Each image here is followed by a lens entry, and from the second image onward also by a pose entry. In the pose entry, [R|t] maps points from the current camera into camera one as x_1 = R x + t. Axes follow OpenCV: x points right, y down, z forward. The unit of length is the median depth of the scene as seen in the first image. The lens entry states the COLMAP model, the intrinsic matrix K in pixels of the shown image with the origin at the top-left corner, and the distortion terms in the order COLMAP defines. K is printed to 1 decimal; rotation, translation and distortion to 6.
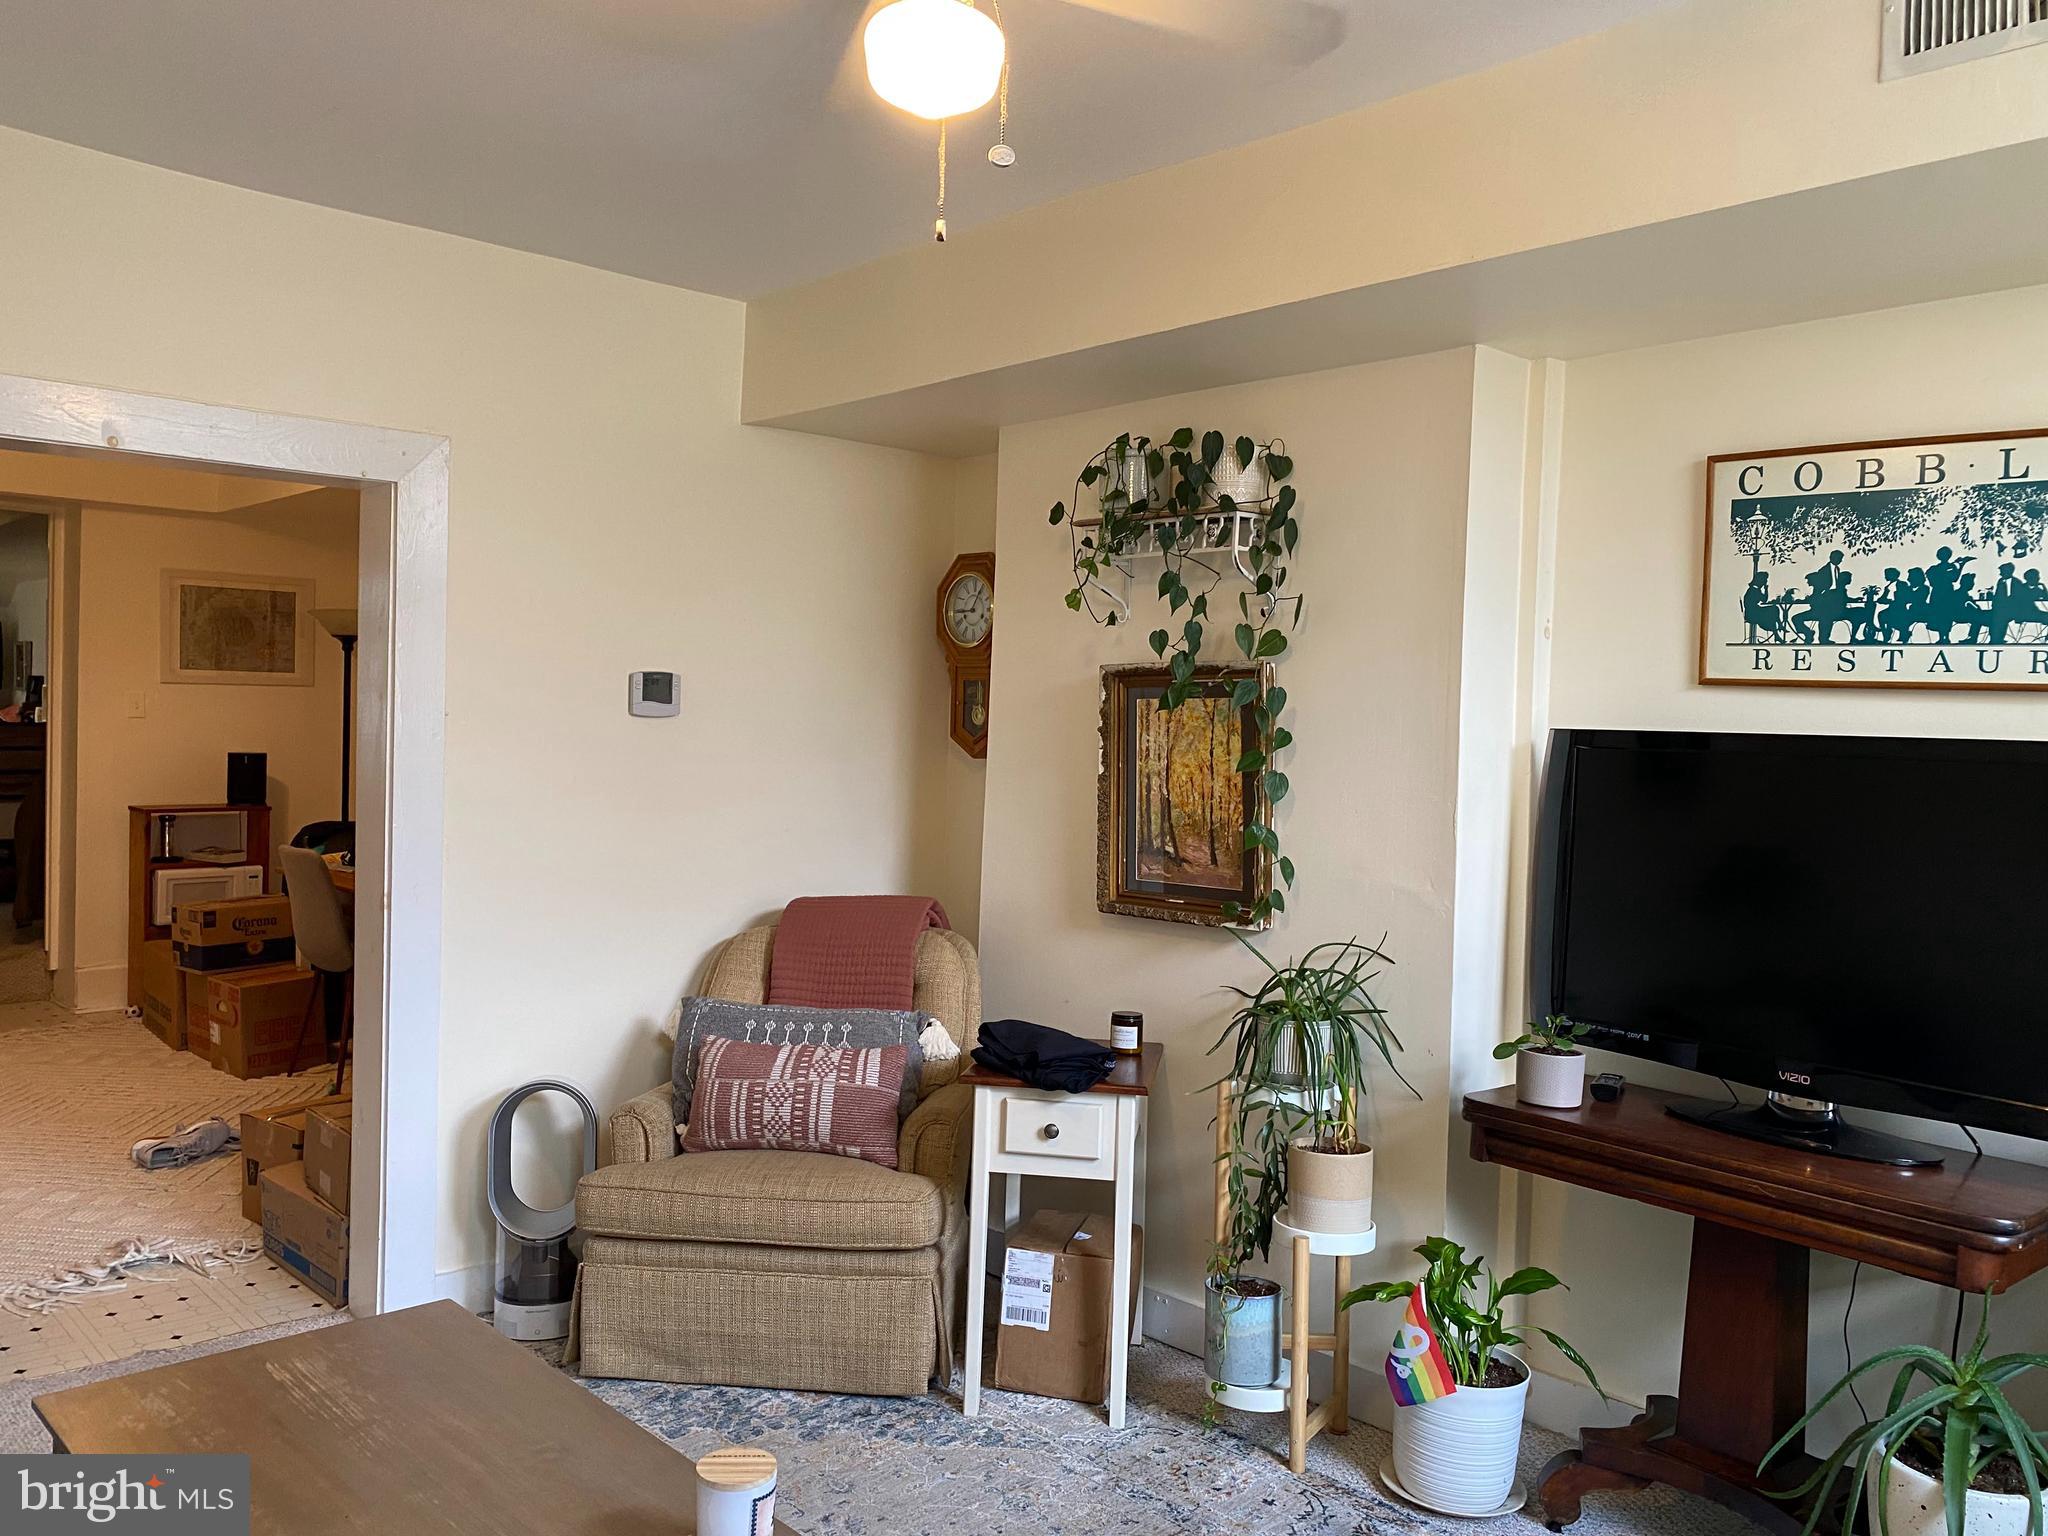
lens RADIAL K [[1587.0, 0, 1028.7], [0, 1587.0, 748.0], [0, 0, 1]] dist [0.005430, 0.008686]
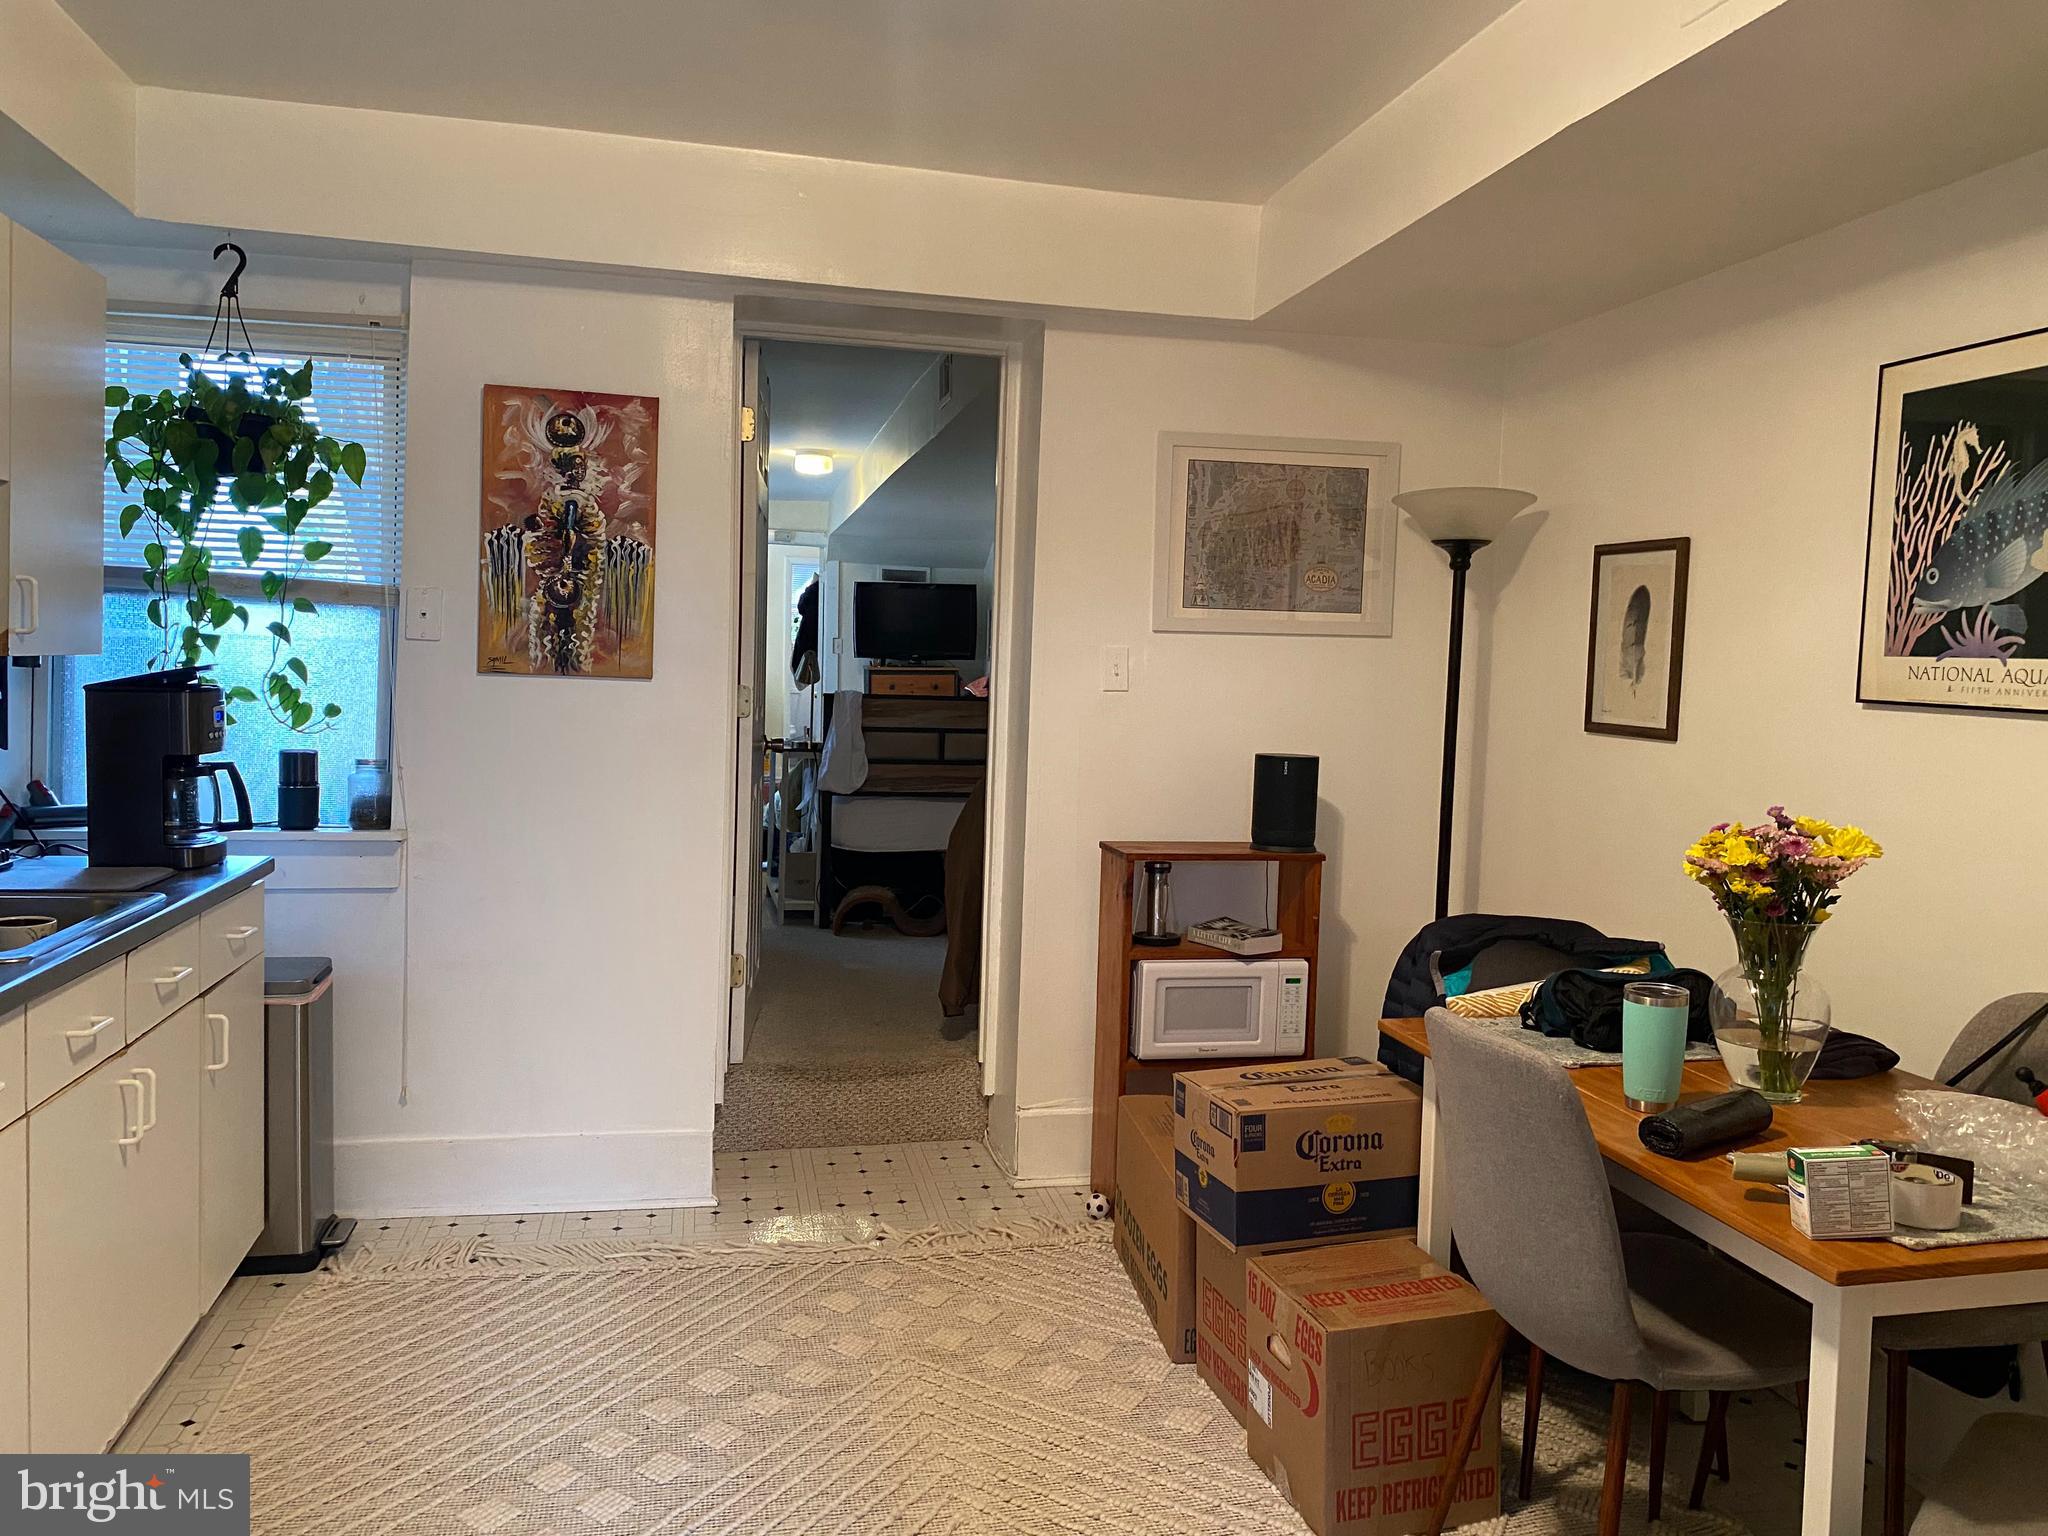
lens RADIAL K [[1546.8, 0, 1031.8], [0, 1546.8, 766.8], [0, 0, 1]] dist [0.002912, 0.007914]
pose [[0.850476, 0.037176, -0.524699, -0.288111], [-0.024576, 0.999218, 0.030962, -0.007743], [0.525440, -0.013437, 0.850725, 0.500462]]
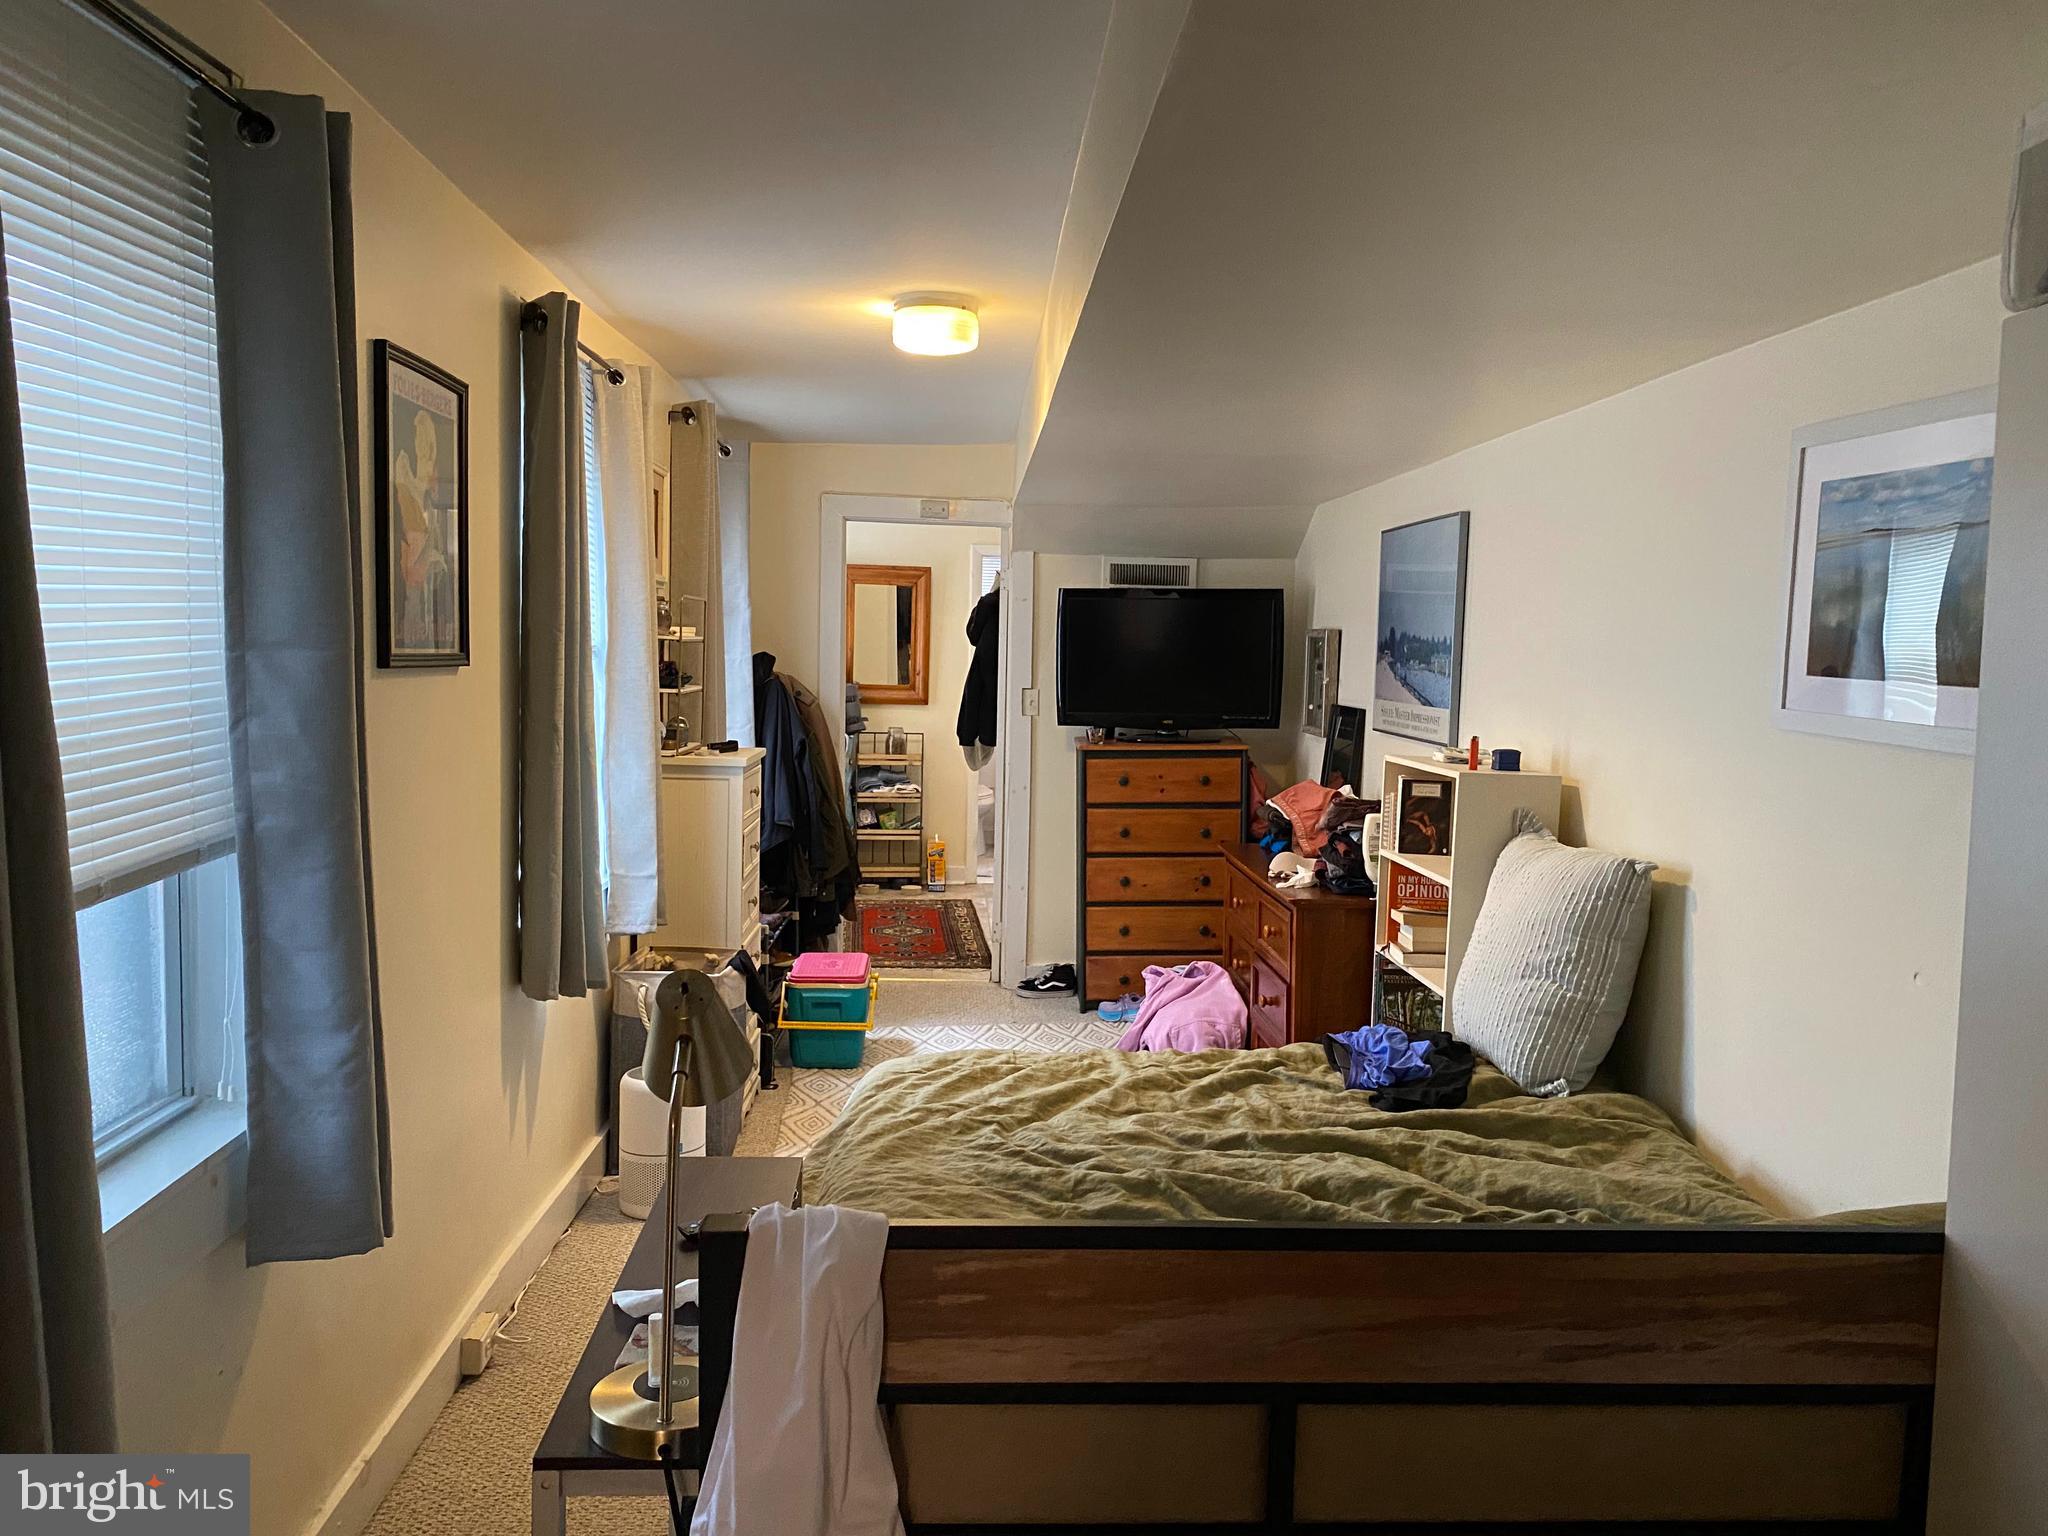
lens RADIAL K [[1546.8, 0, 1031.8], [0, 1546.8, 766.8], [0, 0, 1]] dist [0.002912, 0.007914]
pose [[0.751448, 0.043743, -0.658341, -0.714382], [-0.019792, 0.998845, 0.043776, -0.081033], [0.659496, -0.019865, 0.751446, 1.089221]]
